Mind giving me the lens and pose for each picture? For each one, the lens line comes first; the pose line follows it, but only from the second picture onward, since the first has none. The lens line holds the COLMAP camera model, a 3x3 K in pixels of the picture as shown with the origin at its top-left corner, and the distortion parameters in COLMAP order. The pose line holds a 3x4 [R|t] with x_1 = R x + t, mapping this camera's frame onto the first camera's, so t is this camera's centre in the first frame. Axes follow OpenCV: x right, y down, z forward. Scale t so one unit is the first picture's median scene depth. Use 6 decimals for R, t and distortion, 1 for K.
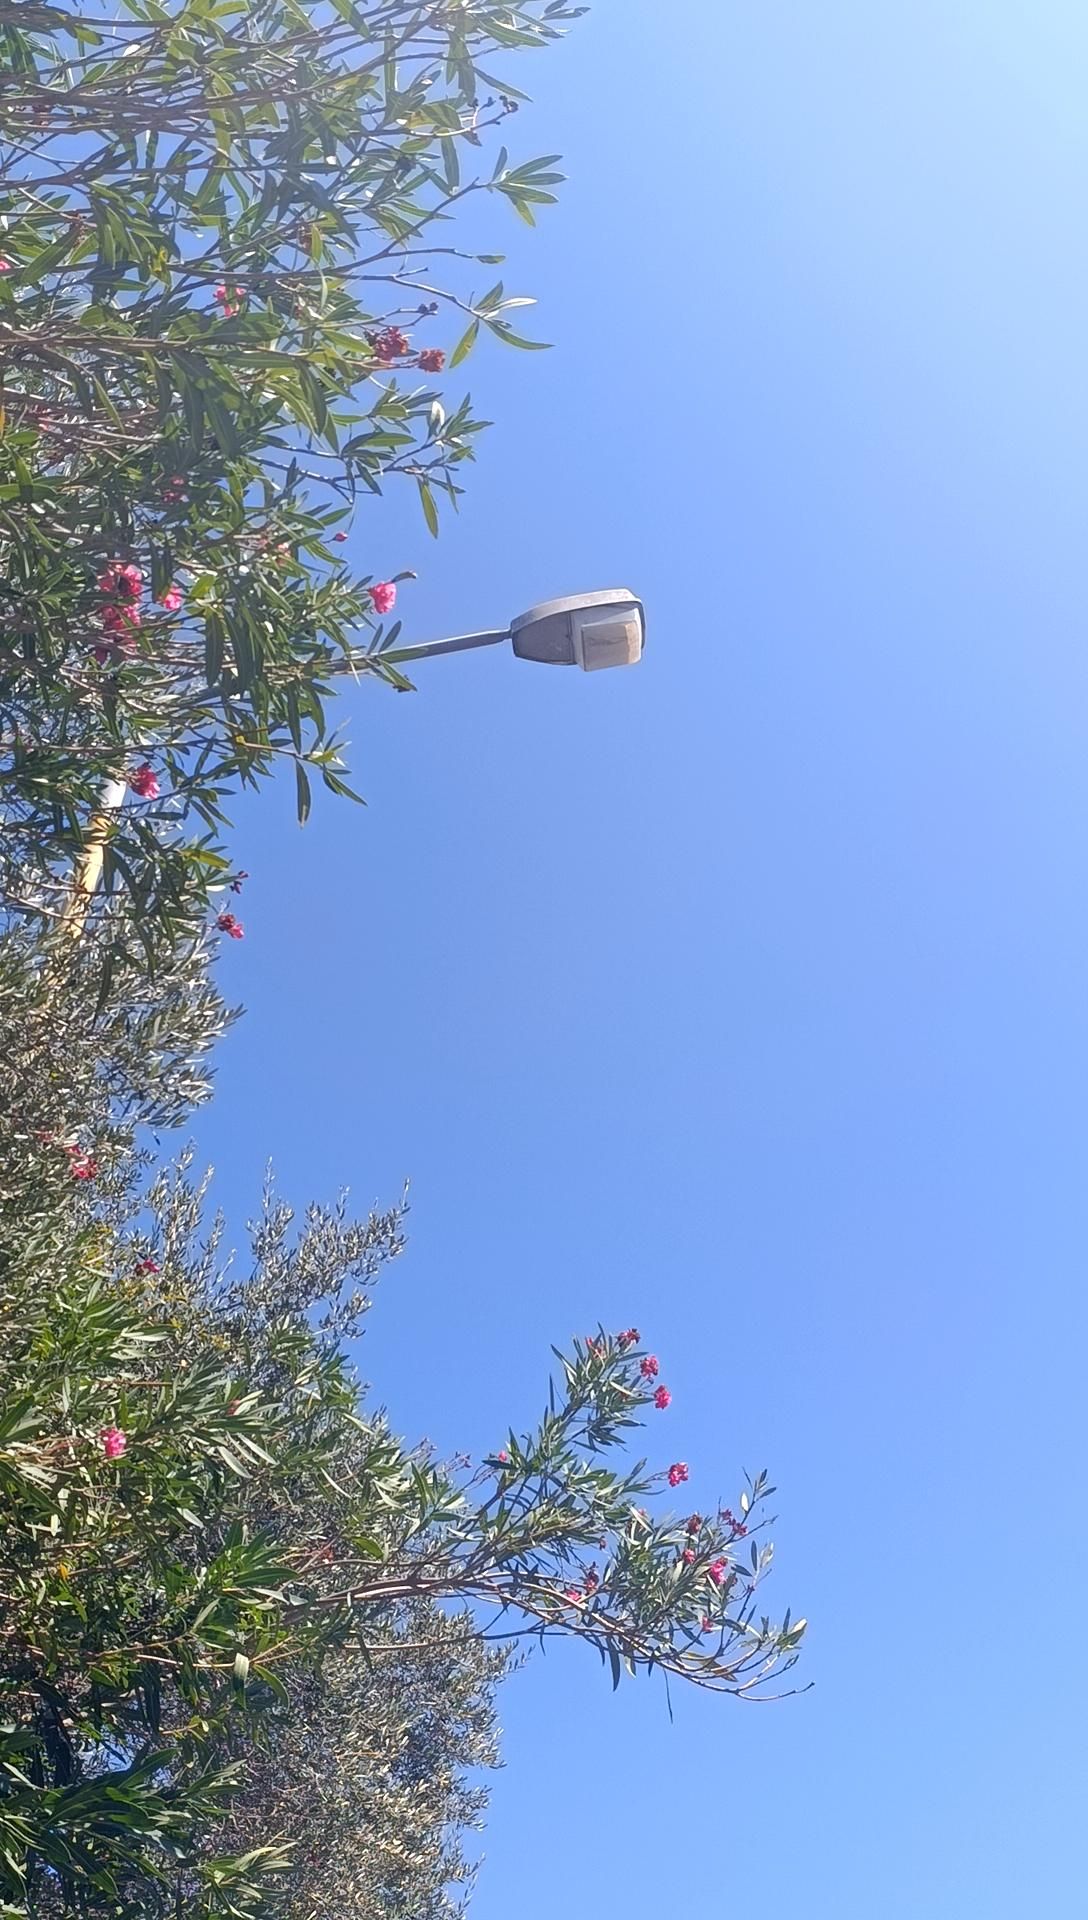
lens RADIAL K [[2039.4, 0, 544.0], [0, 2039.4, 960.0], [0, 0, 1]] dist [-0.000446, 0.001979]
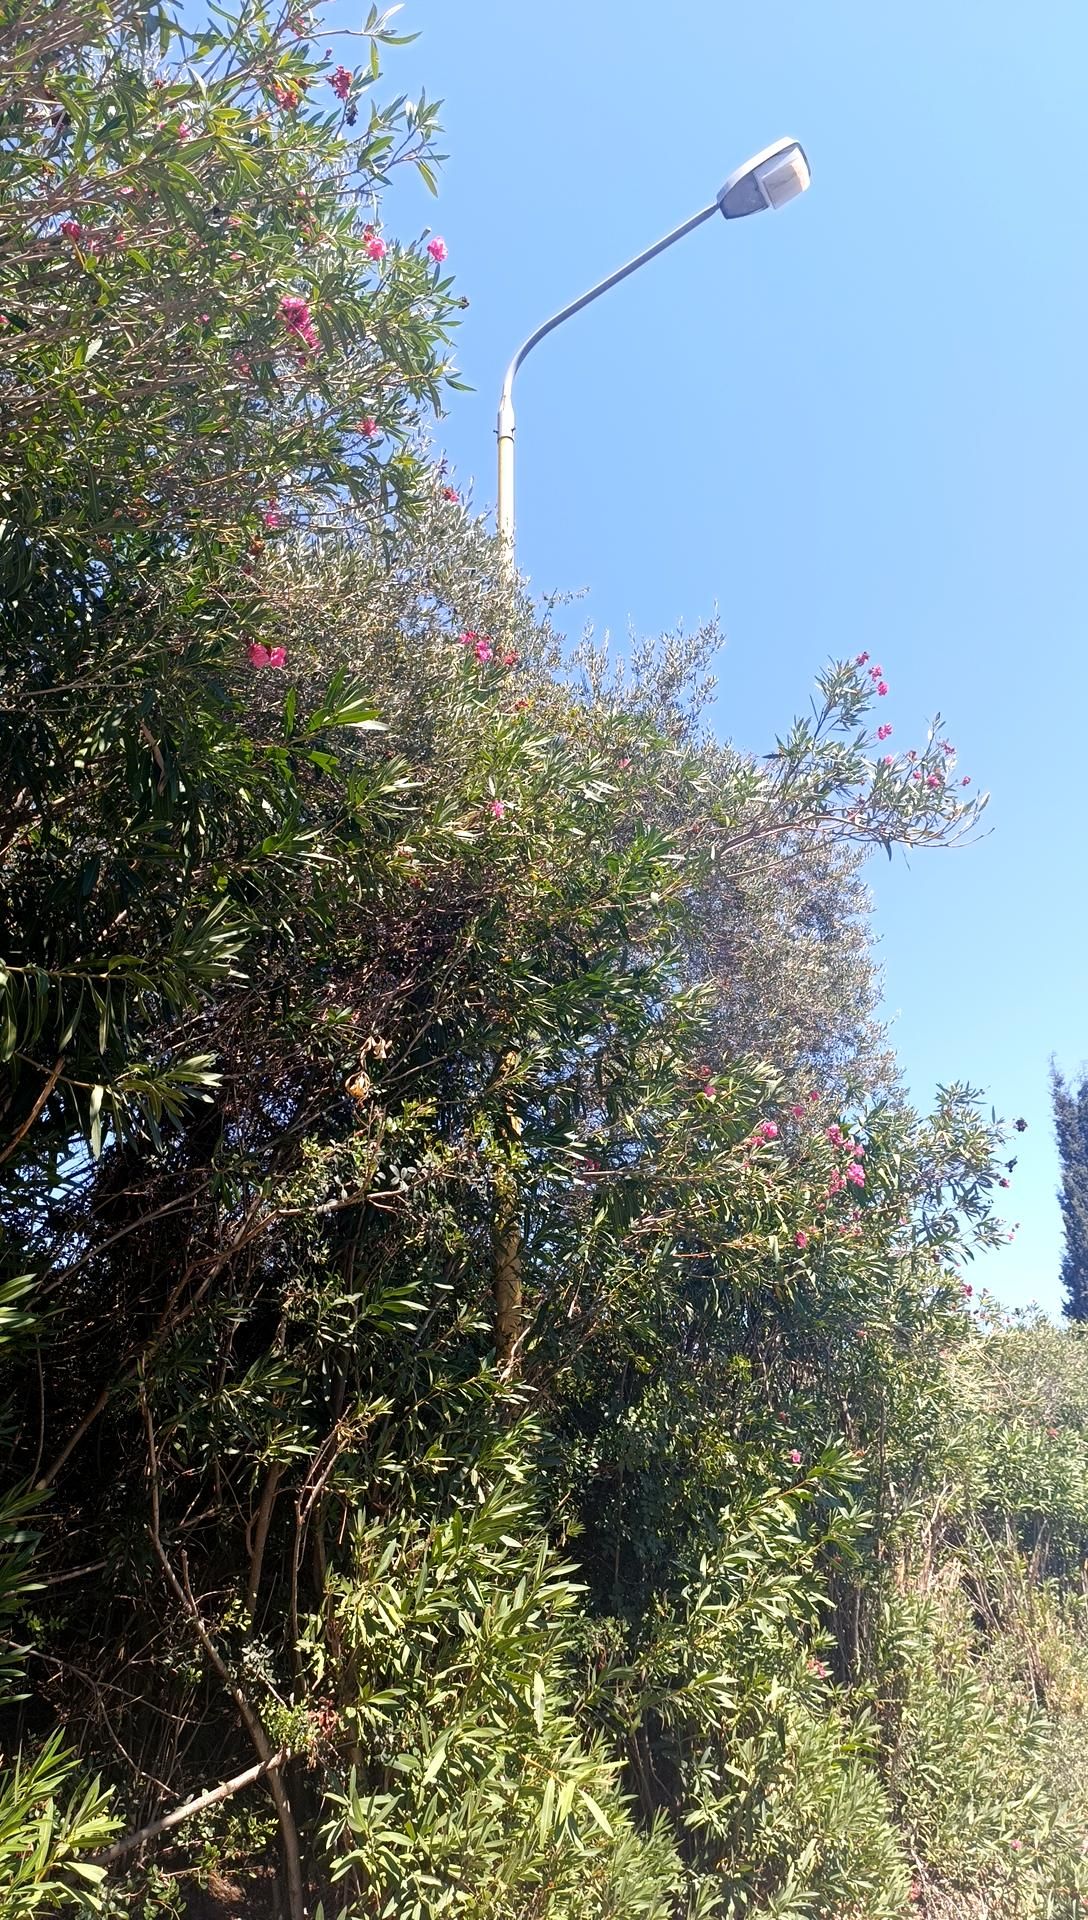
lens RADIAL K [[2039.4, 0, 544.0], [0, 2039.4, 960.0], [0, 0, 1]] dist [-0.000446, 0.001979]
pose [[0.834545, -0.192716, -0.516136, 0.632023], [0.357250, 0.902468, 0.240675, -0.081521], [0.419414, -0.385244, 0.821997, -0.550847]]
